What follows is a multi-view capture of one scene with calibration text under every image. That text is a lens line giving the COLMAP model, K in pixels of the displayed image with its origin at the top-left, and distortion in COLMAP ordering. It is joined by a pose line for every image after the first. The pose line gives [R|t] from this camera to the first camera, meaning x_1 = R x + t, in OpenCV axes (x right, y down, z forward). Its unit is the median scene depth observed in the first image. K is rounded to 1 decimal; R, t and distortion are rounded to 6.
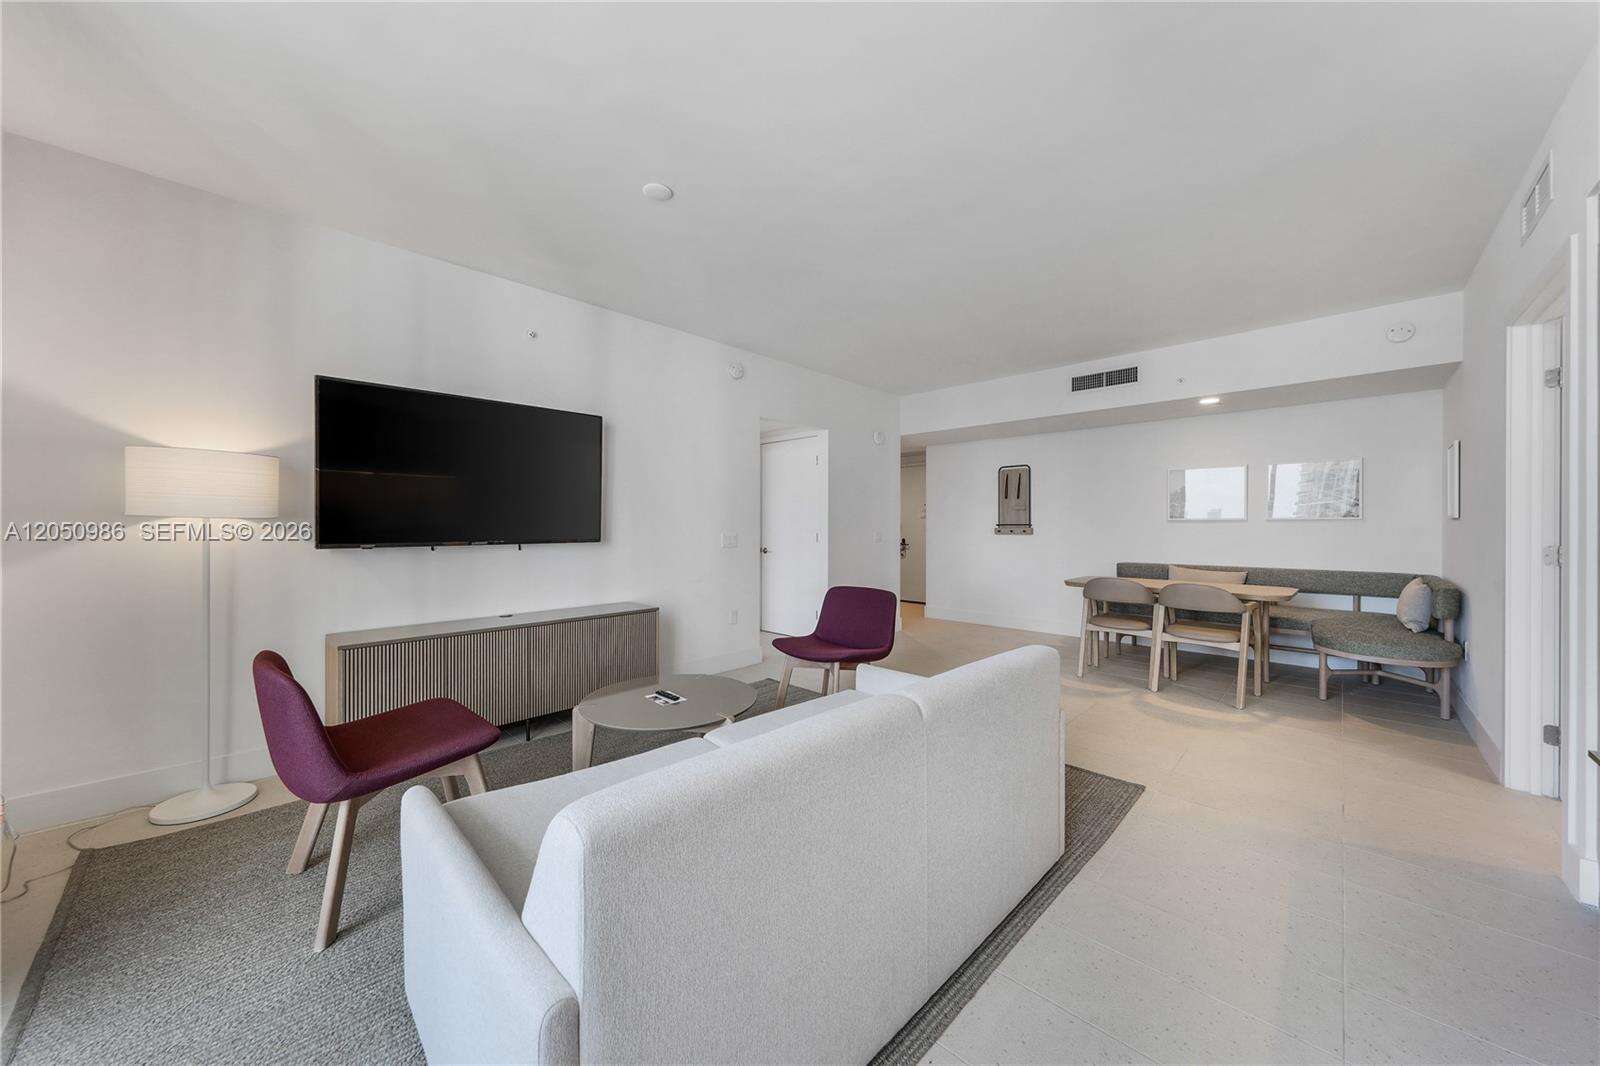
lens RADIAL K [[562.5, 0, 790.9], [0, 562.5, 529.0], [0, 0, 1]] dist [0.002028, 0.000058]
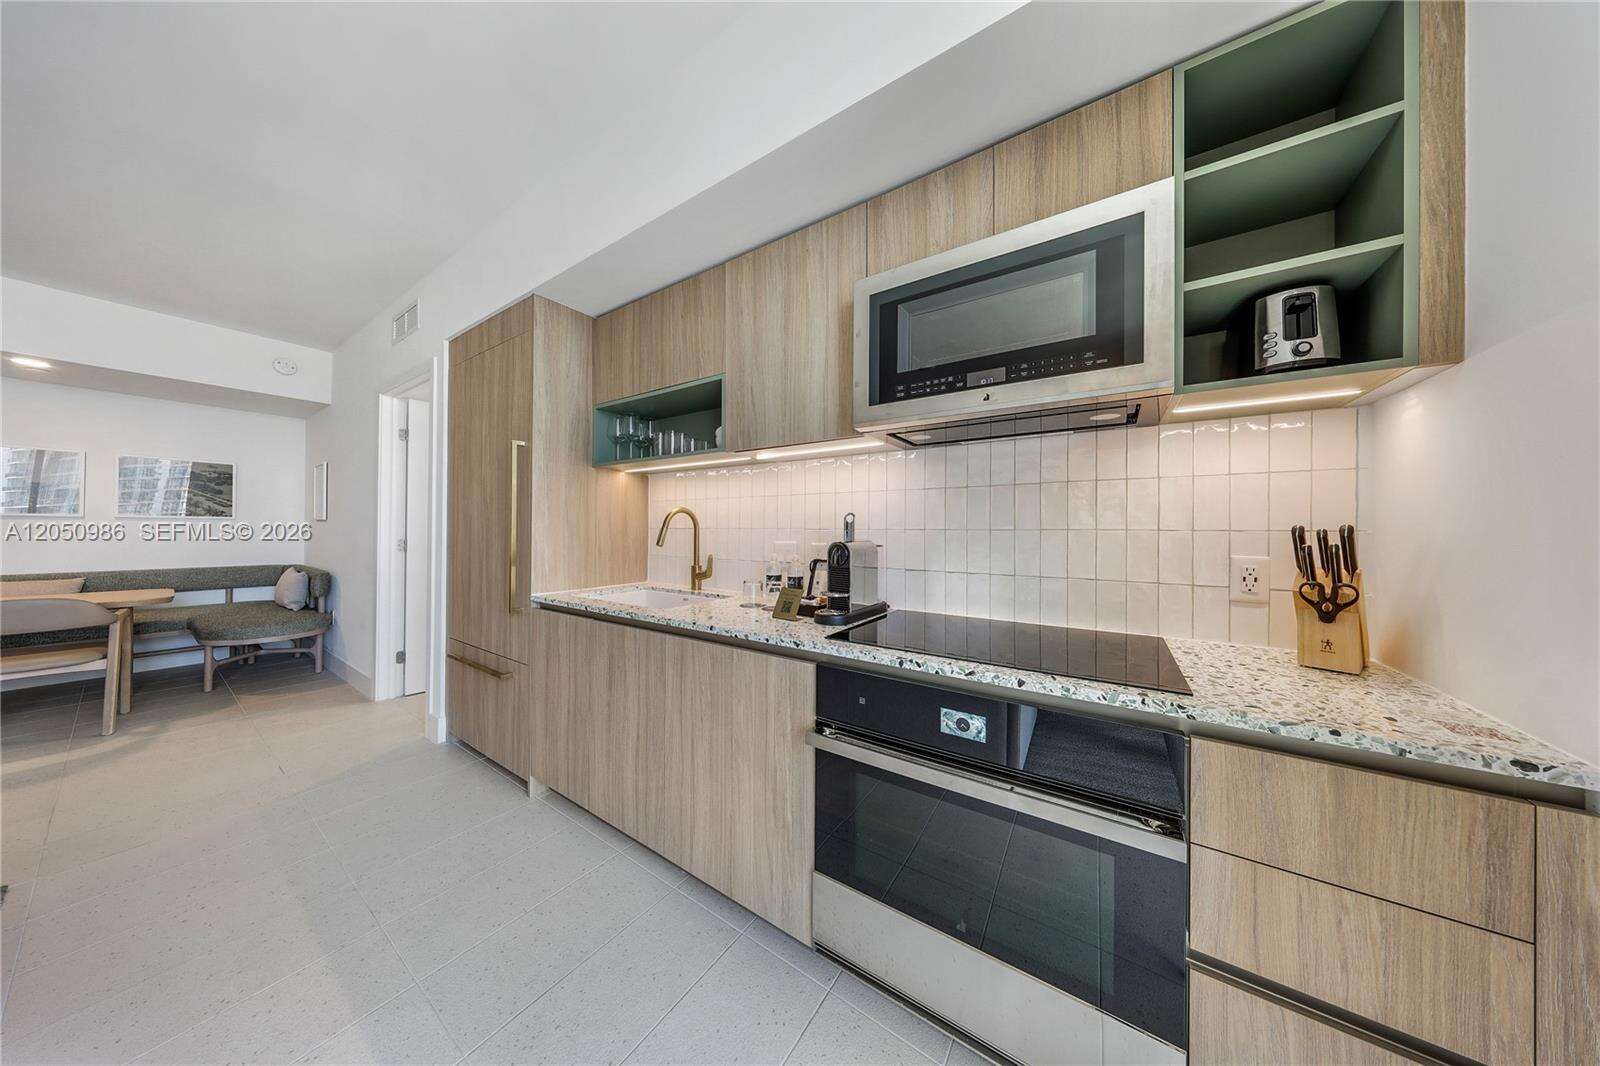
lens RADIAL K [[478.1, 0, 785.2], [0, 478.1, 529.5], [0, 0, 1]] dist [-0.000190, 0.000011]
pose [[-0.175753, -0.000261, 0.984434, -0.117456], [-0.003817, 0.999993, -0.000416, -0.000778], [-0.984427, -0.003831, -0.175753, 0.110890]]
